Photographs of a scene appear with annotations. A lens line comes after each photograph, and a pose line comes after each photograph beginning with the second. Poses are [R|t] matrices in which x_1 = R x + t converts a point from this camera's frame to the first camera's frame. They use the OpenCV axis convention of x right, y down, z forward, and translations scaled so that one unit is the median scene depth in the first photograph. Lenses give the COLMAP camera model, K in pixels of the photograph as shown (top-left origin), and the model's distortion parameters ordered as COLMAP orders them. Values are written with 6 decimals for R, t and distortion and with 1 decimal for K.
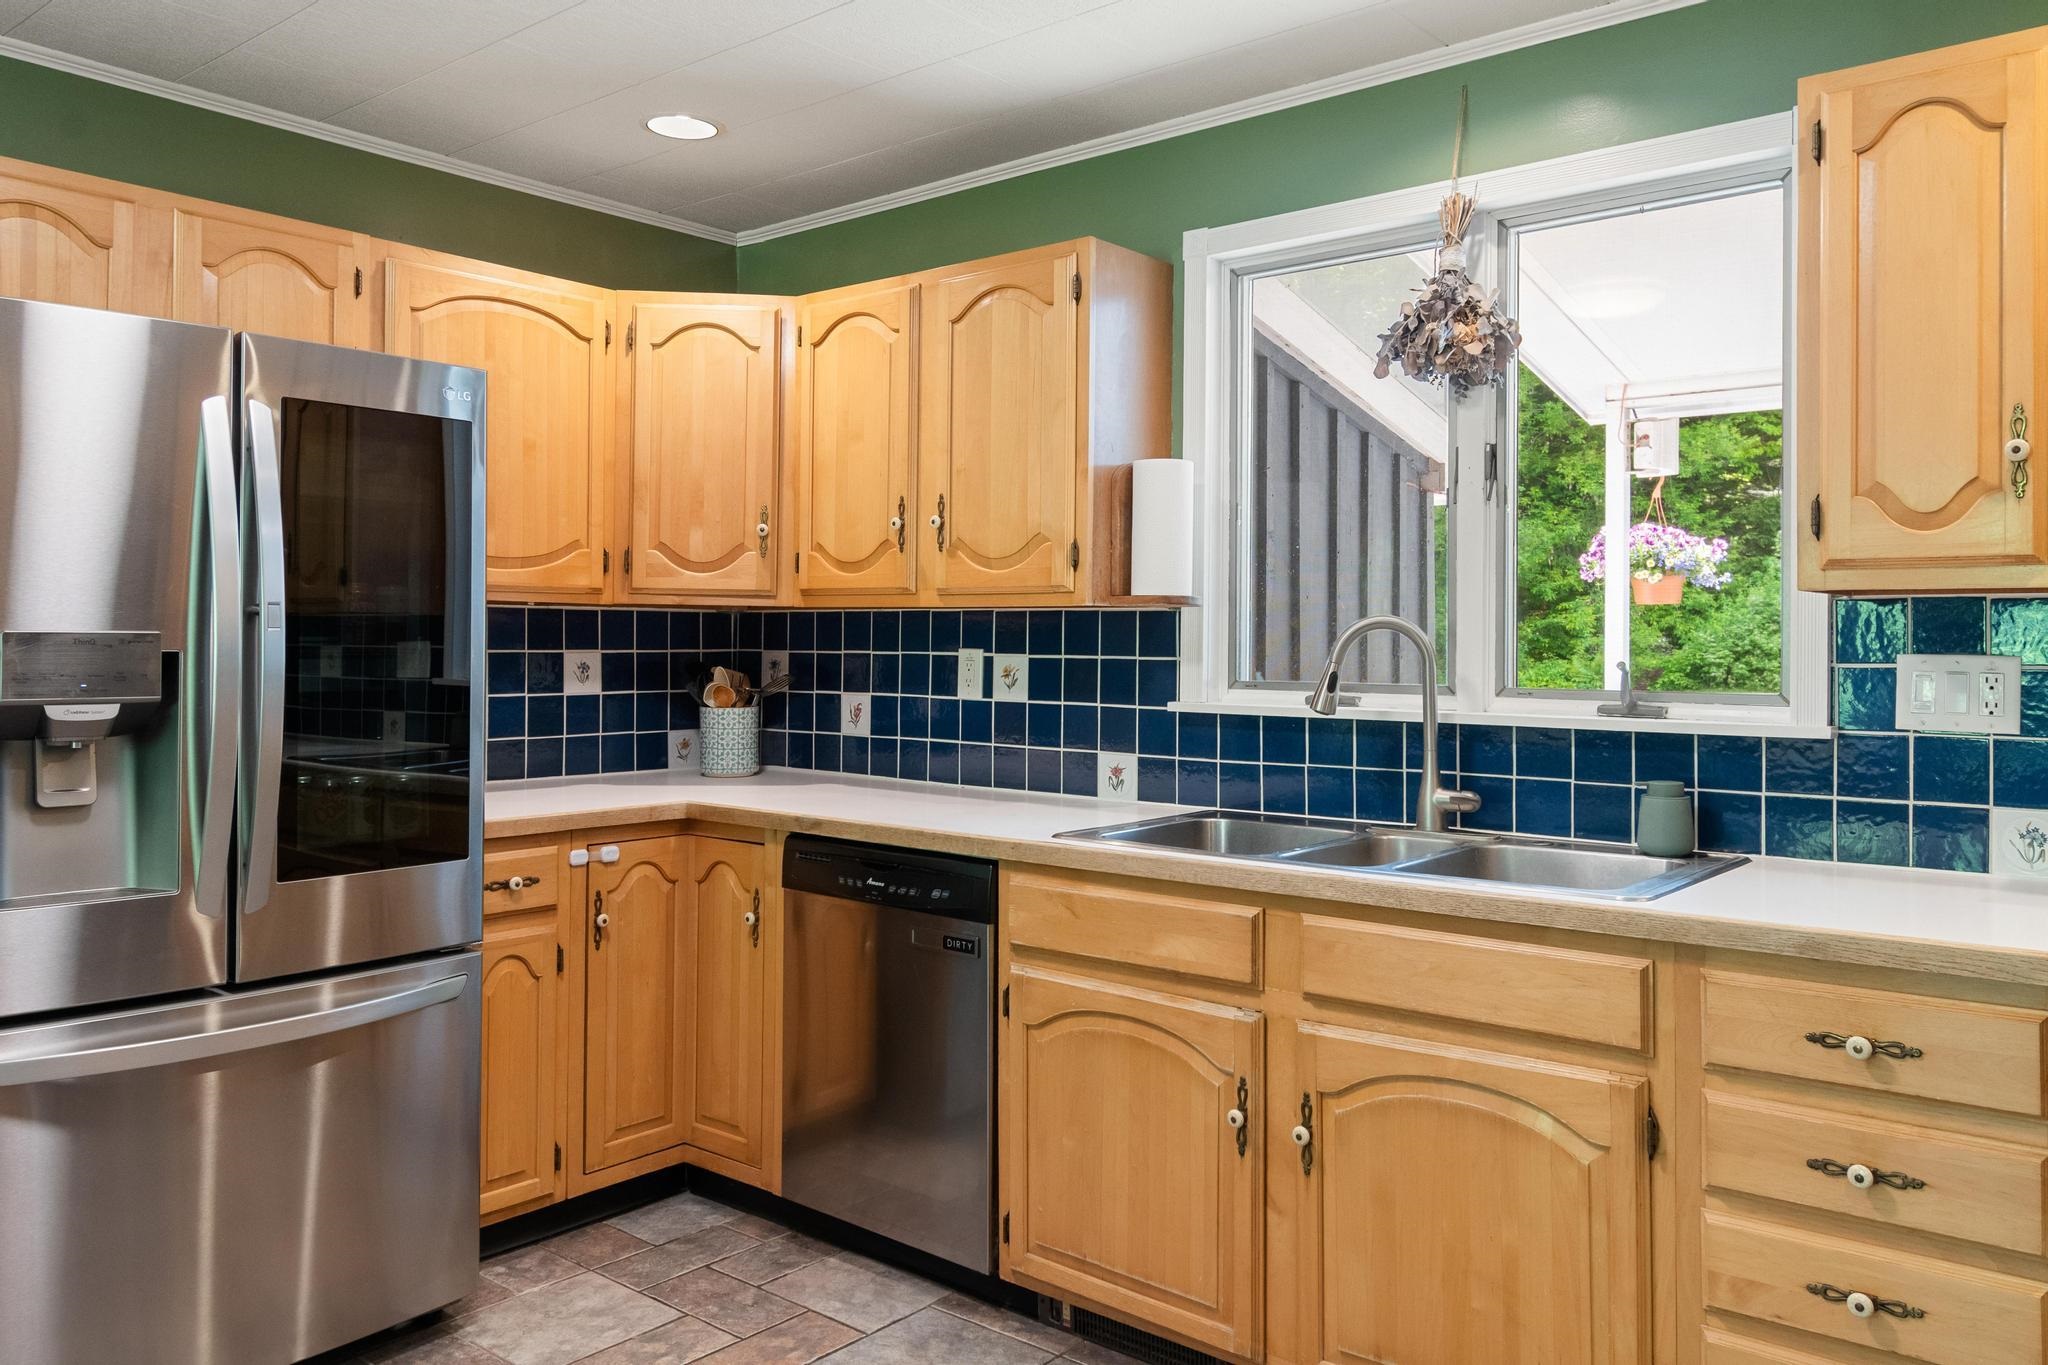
lens RADIAL K [[1502.4, 0, 1028.3], [0, 1502.4, 626.1], [0, 0, 1]] dist [0.000569, -0.002275]
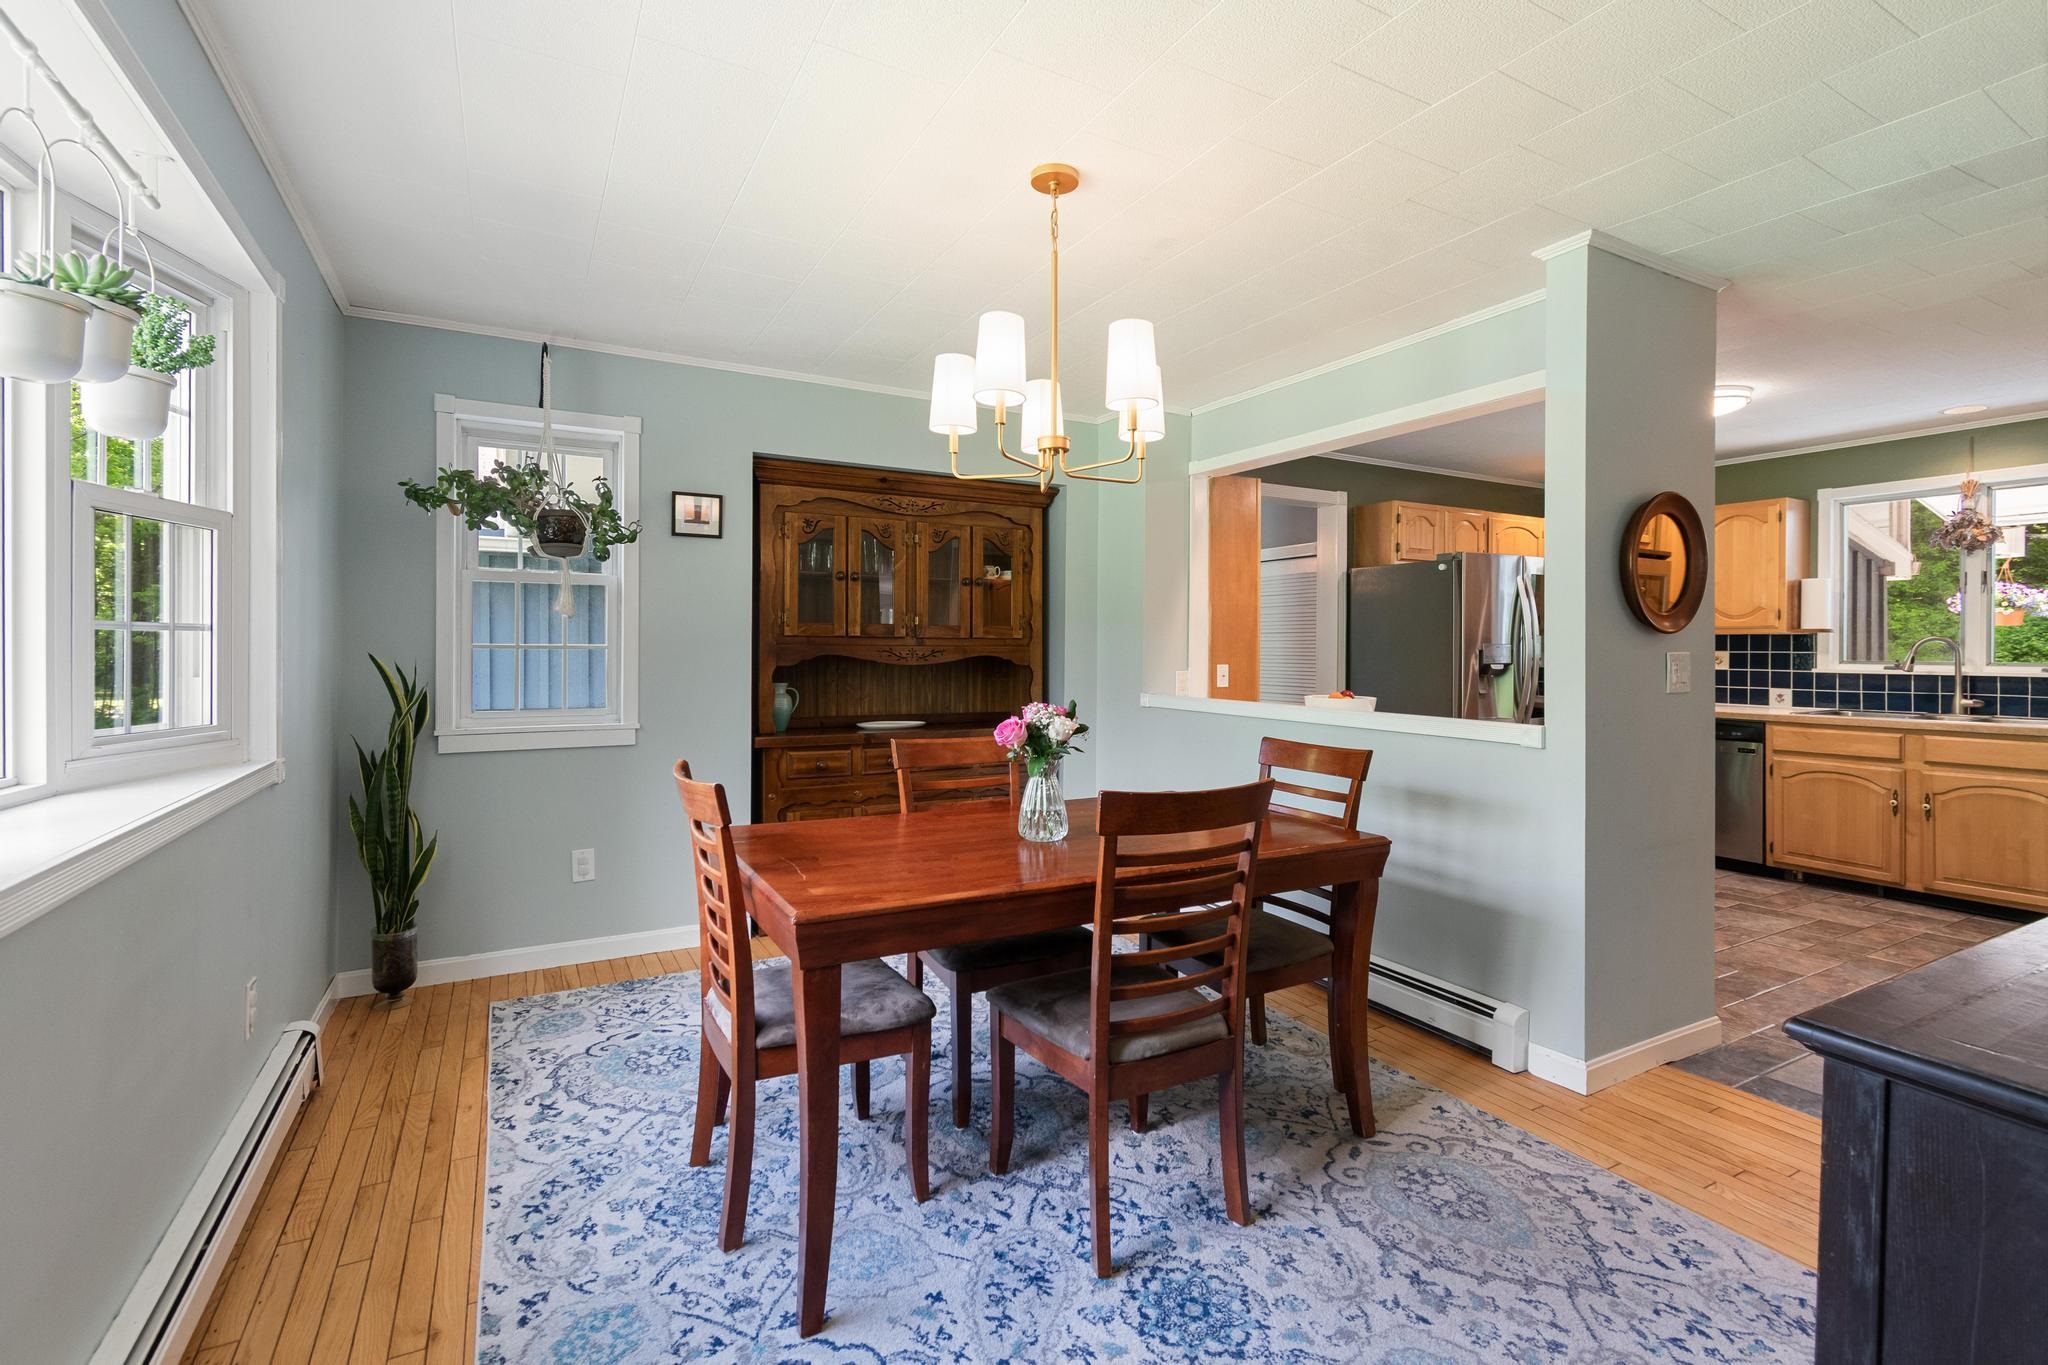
lens RADIAL K [[927.3, 0, 1030.5], [0, 927.3, 646.7], [0, 0, 1]] dist [0.000751, -0.000648]
pose [[0.934737, -0.003142, -0.355328, -0.680370], [0.006189, 0.999953, 0.007440, -0.009862], [0.355288, -0.009154, 0.934712, -1.127257]]
